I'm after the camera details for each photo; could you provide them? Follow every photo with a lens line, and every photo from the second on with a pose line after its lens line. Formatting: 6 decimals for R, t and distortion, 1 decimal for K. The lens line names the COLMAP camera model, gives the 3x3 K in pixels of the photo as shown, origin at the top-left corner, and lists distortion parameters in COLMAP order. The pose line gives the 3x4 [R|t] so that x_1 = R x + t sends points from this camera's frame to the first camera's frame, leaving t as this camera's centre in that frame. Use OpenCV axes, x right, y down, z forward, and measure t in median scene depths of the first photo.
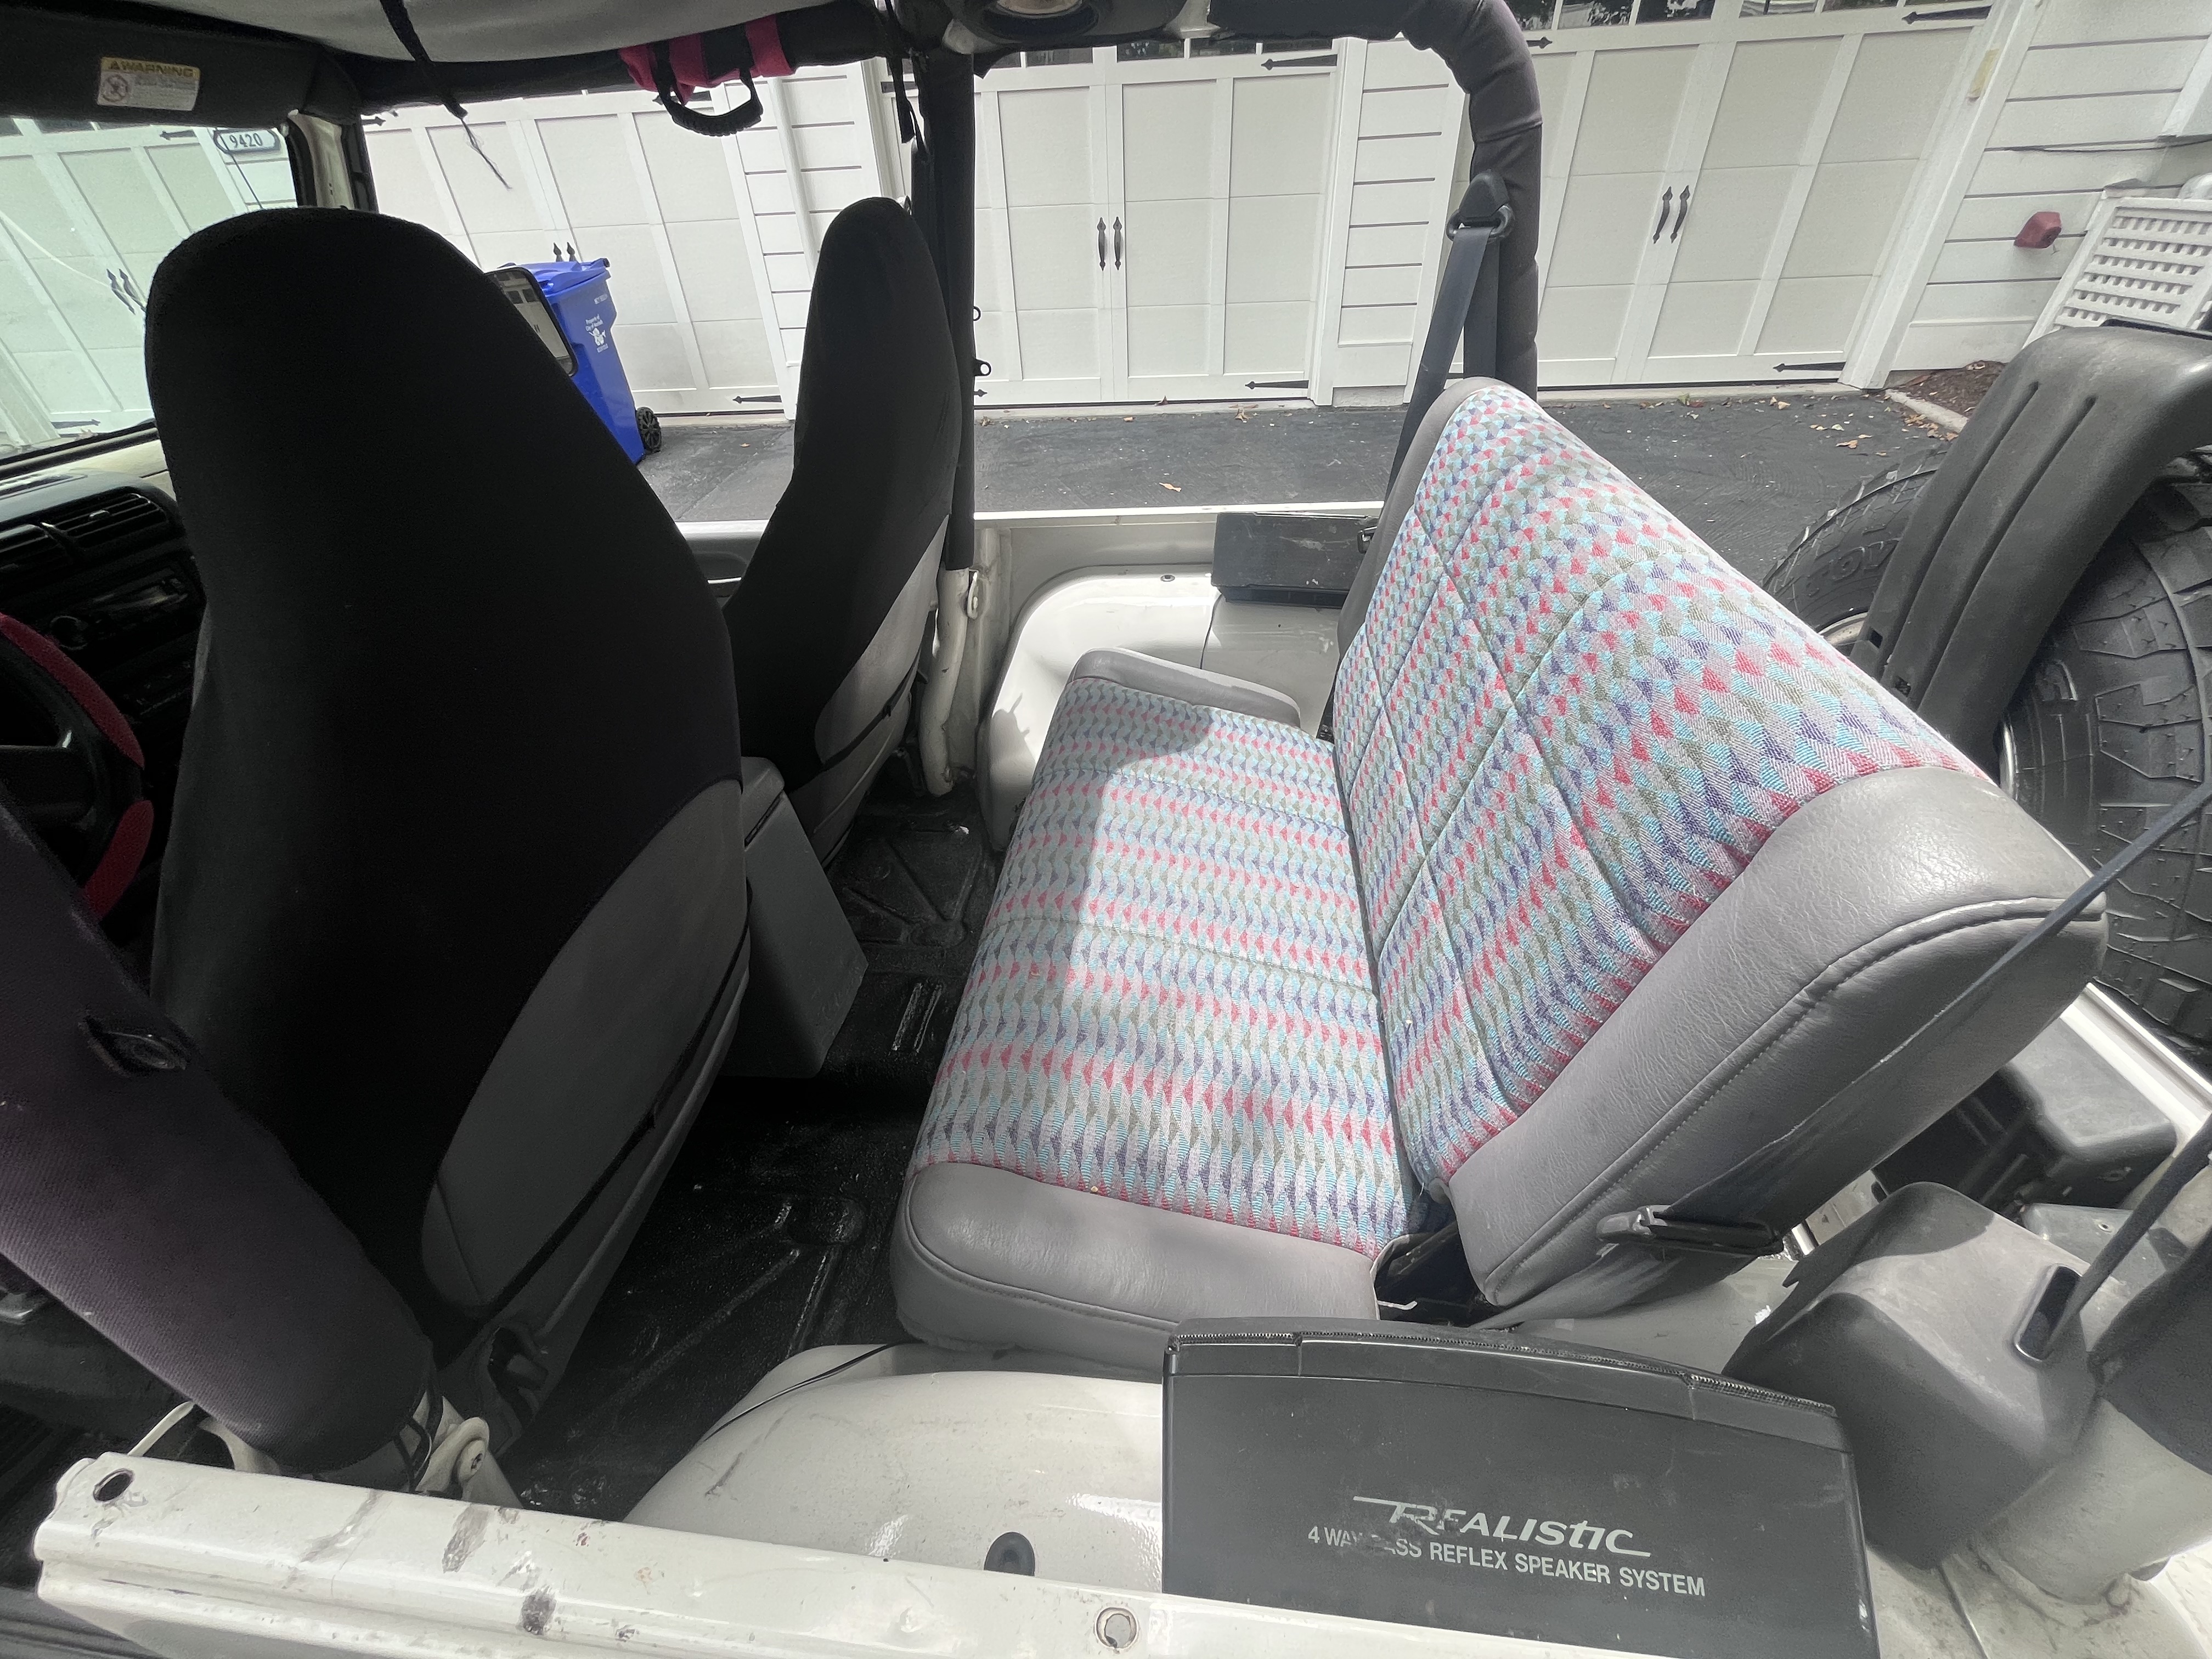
lens RADIAL K [[896.4, 0, 1099.8], [0, 896.4, 831.3], [0, 0, 1]] dist [-0.004296, 0.000708]
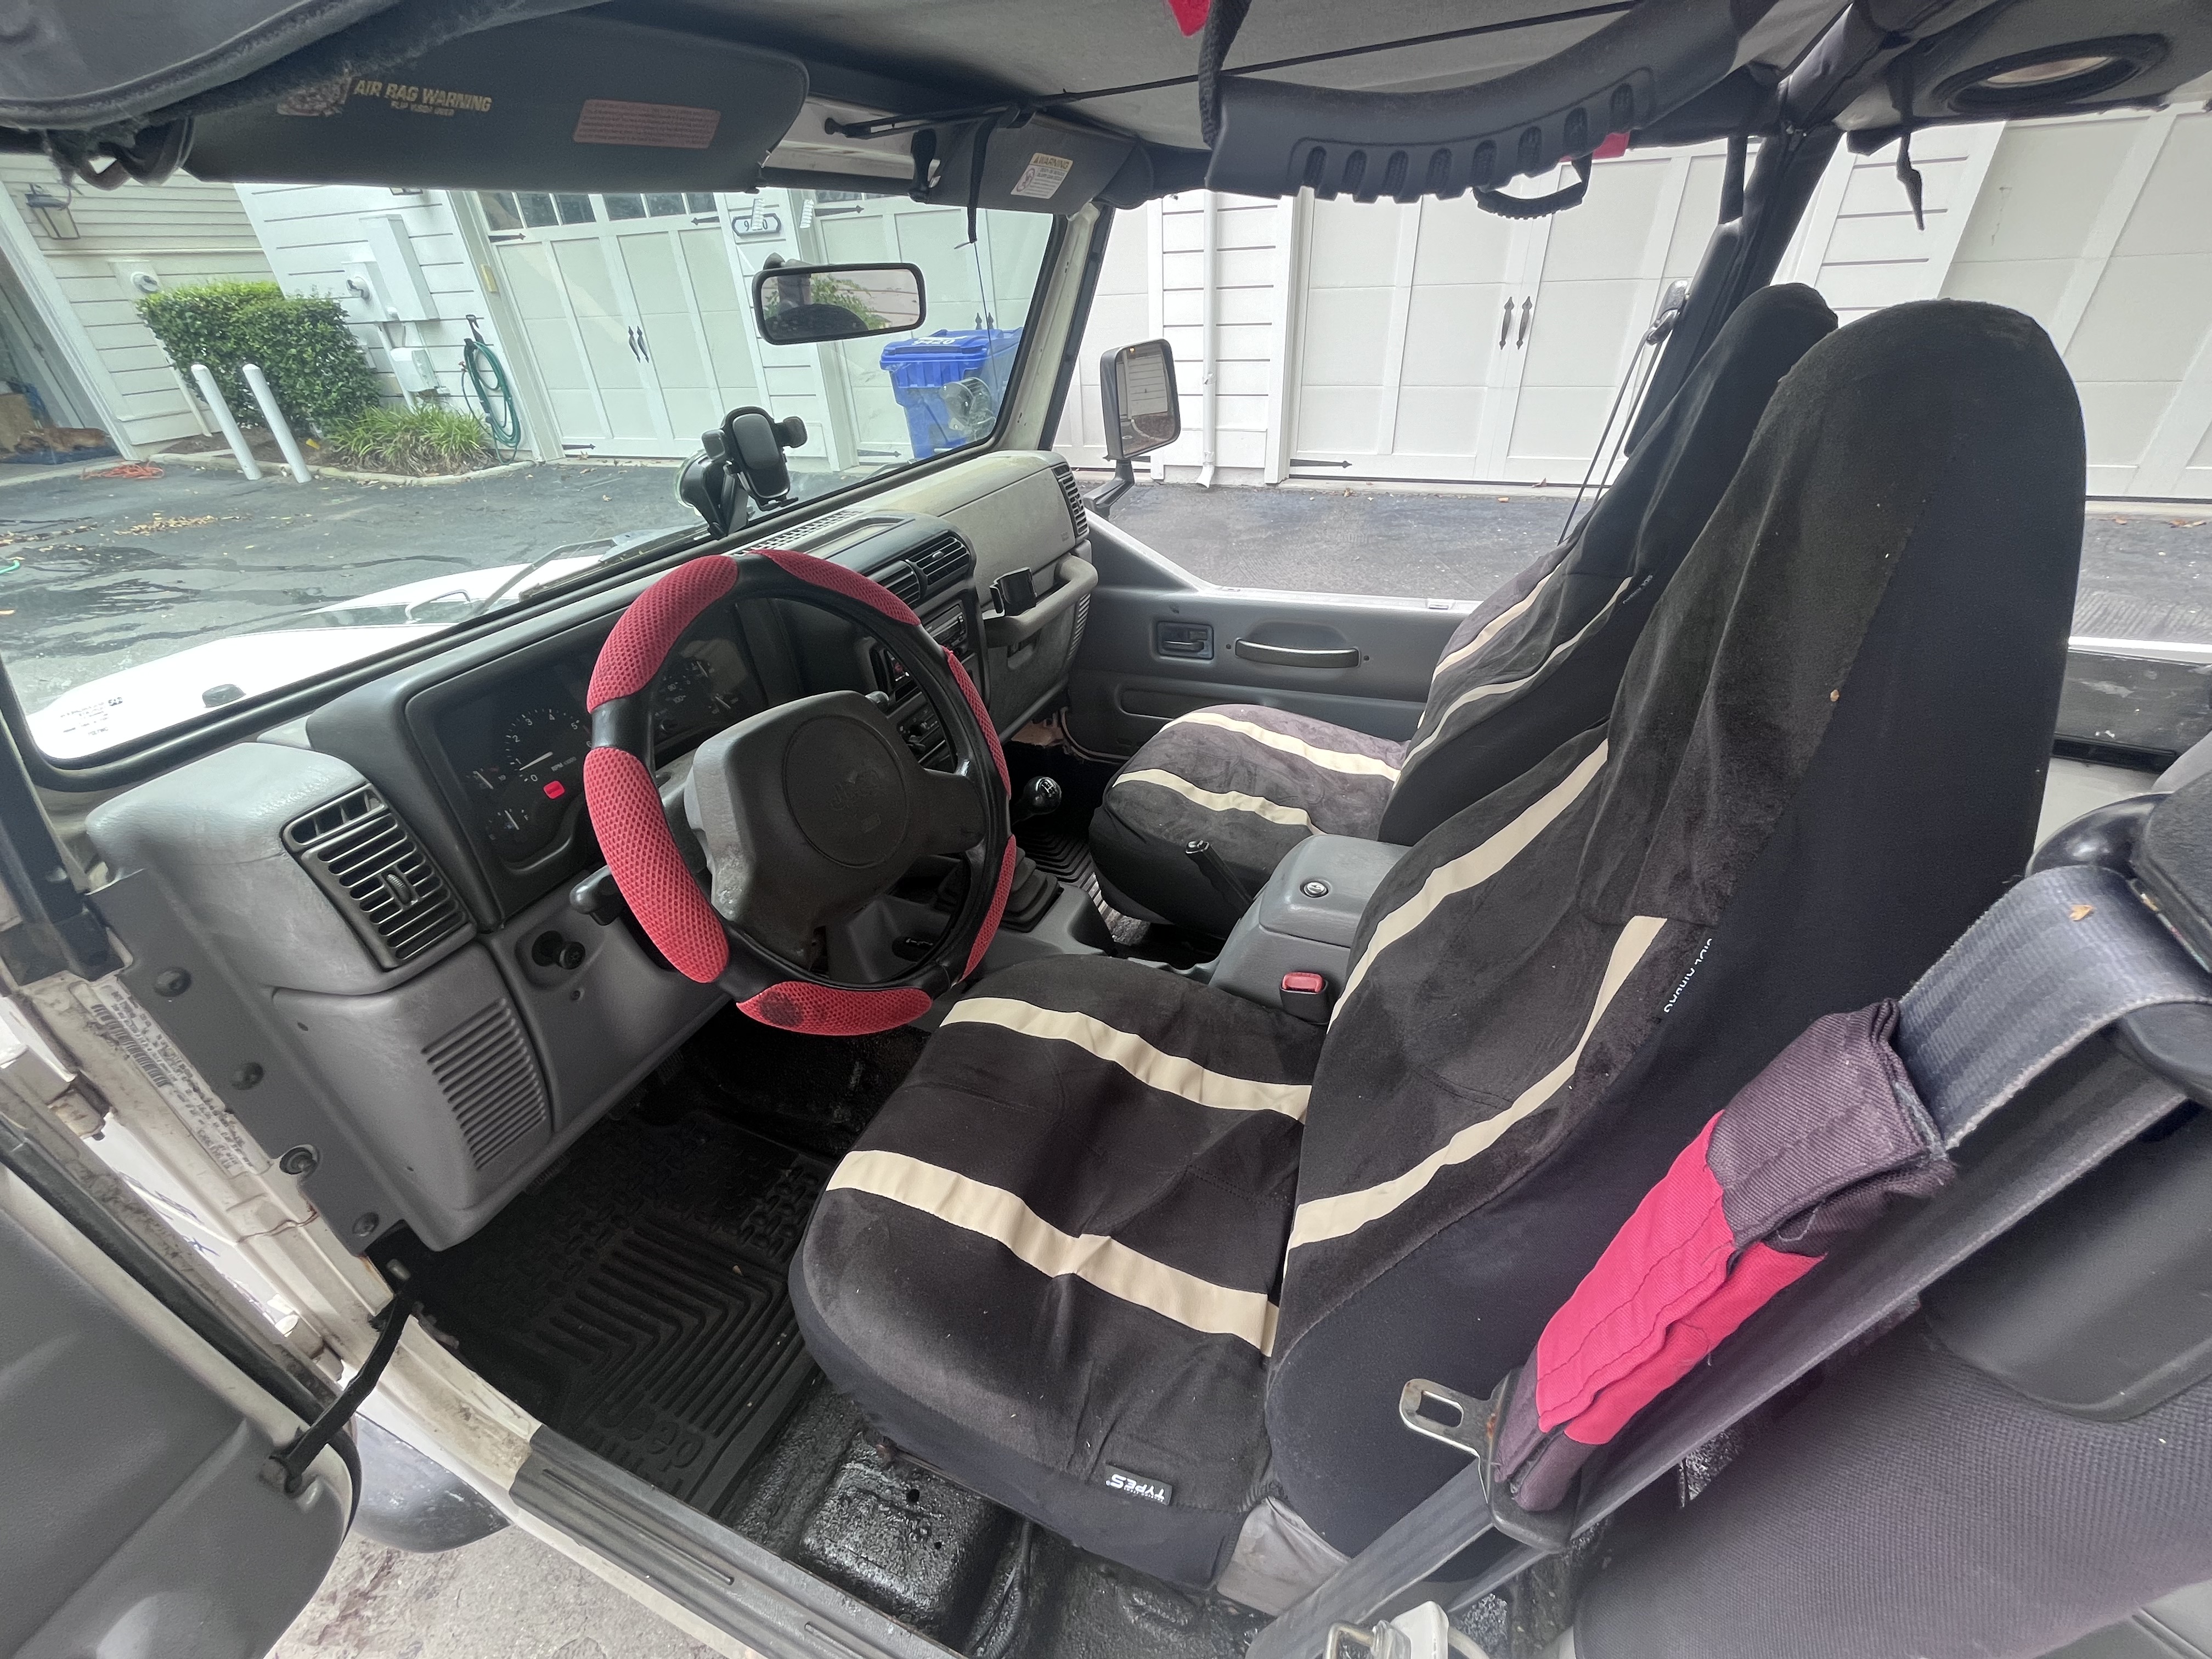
lens RADIAL K [[896.4, 0, 1102.1], [0, 896.4, 833.0], [0, 0, 1]] dist [-0.004296, 0.000708]
pose [[0.962322, 0.147457, -0.228459, -0.129659], [-0.160524, 0.986237, -0.039603, -0.001821], [0.219475, 0.074784, 0.972748, 0.000791]]
